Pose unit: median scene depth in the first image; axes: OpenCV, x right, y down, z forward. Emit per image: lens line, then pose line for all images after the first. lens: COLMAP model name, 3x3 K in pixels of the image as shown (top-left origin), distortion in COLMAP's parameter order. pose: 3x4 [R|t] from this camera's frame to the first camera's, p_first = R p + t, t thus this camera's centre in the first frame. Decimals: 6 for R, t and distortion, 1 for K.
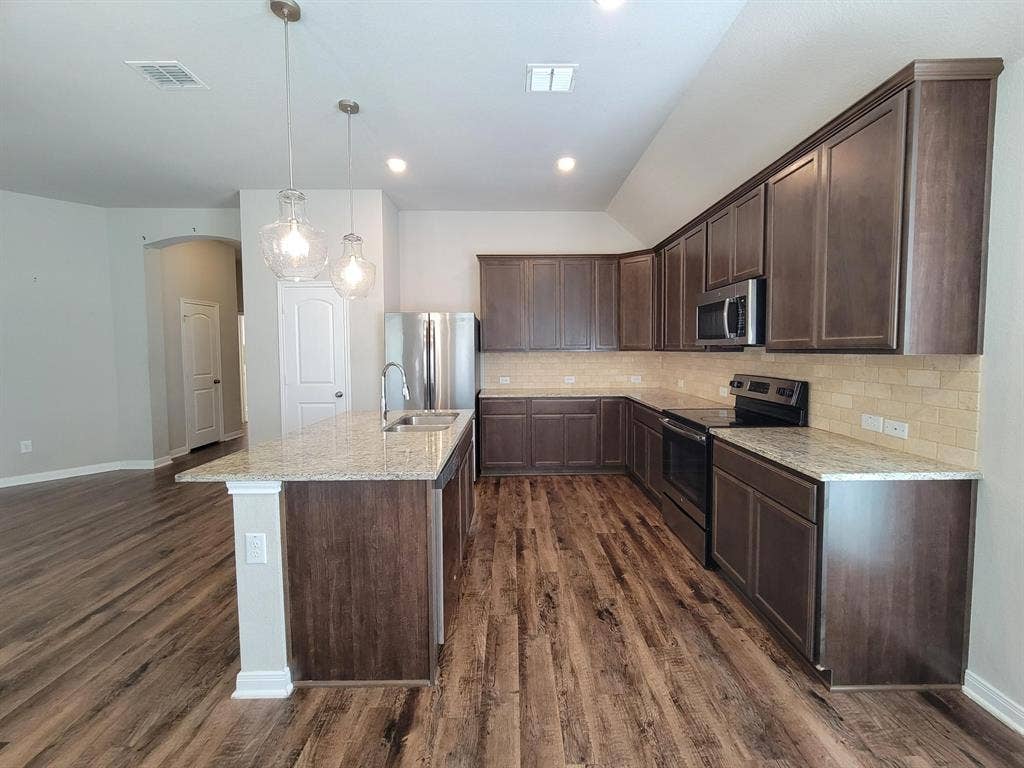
lens RADIAL K [[420.4, 0, 516.5], [0, 420.4, 368.6], [0, 0, 1]] dist [-0.000931, -0.000388]
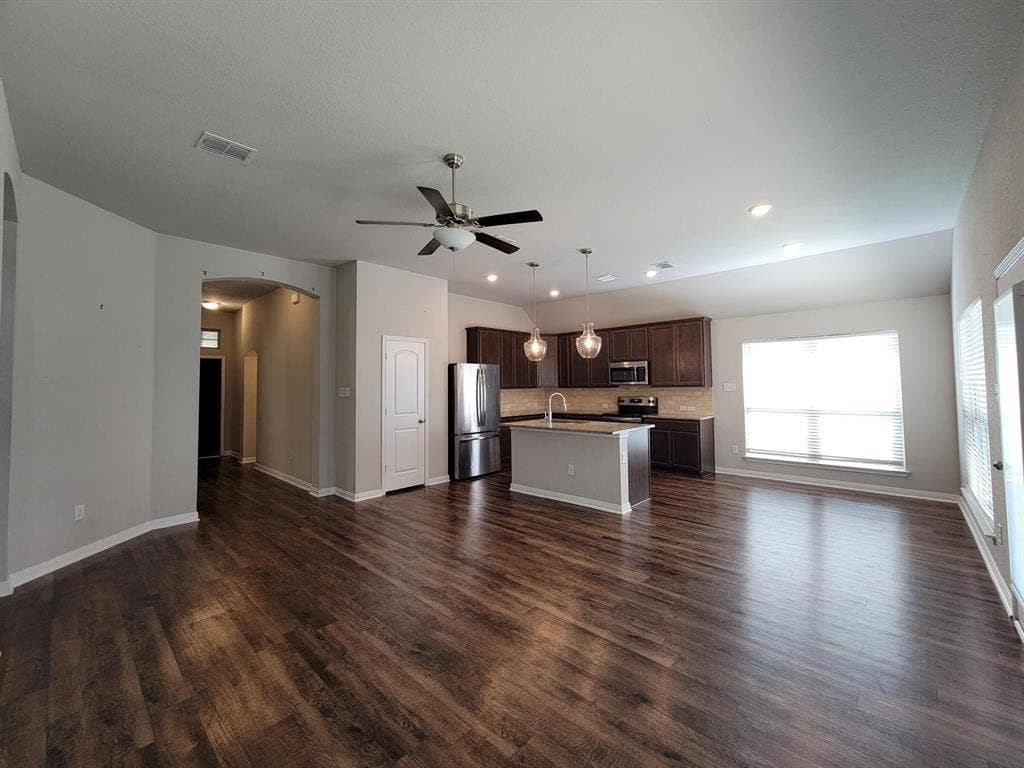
lens RADIAL K [[420.4, 0, 512.0], [0, 420.4, 374.8], [0, 0, 1]] dist [-0.000931, -0.000388]
pose [[0.692962, 0.016919, 0.720776, -2.099366], [0.040957, 0.997186, -0.062783, 0.018331], [-0.719810, 0.073027, 0.690319, -0.282820]]
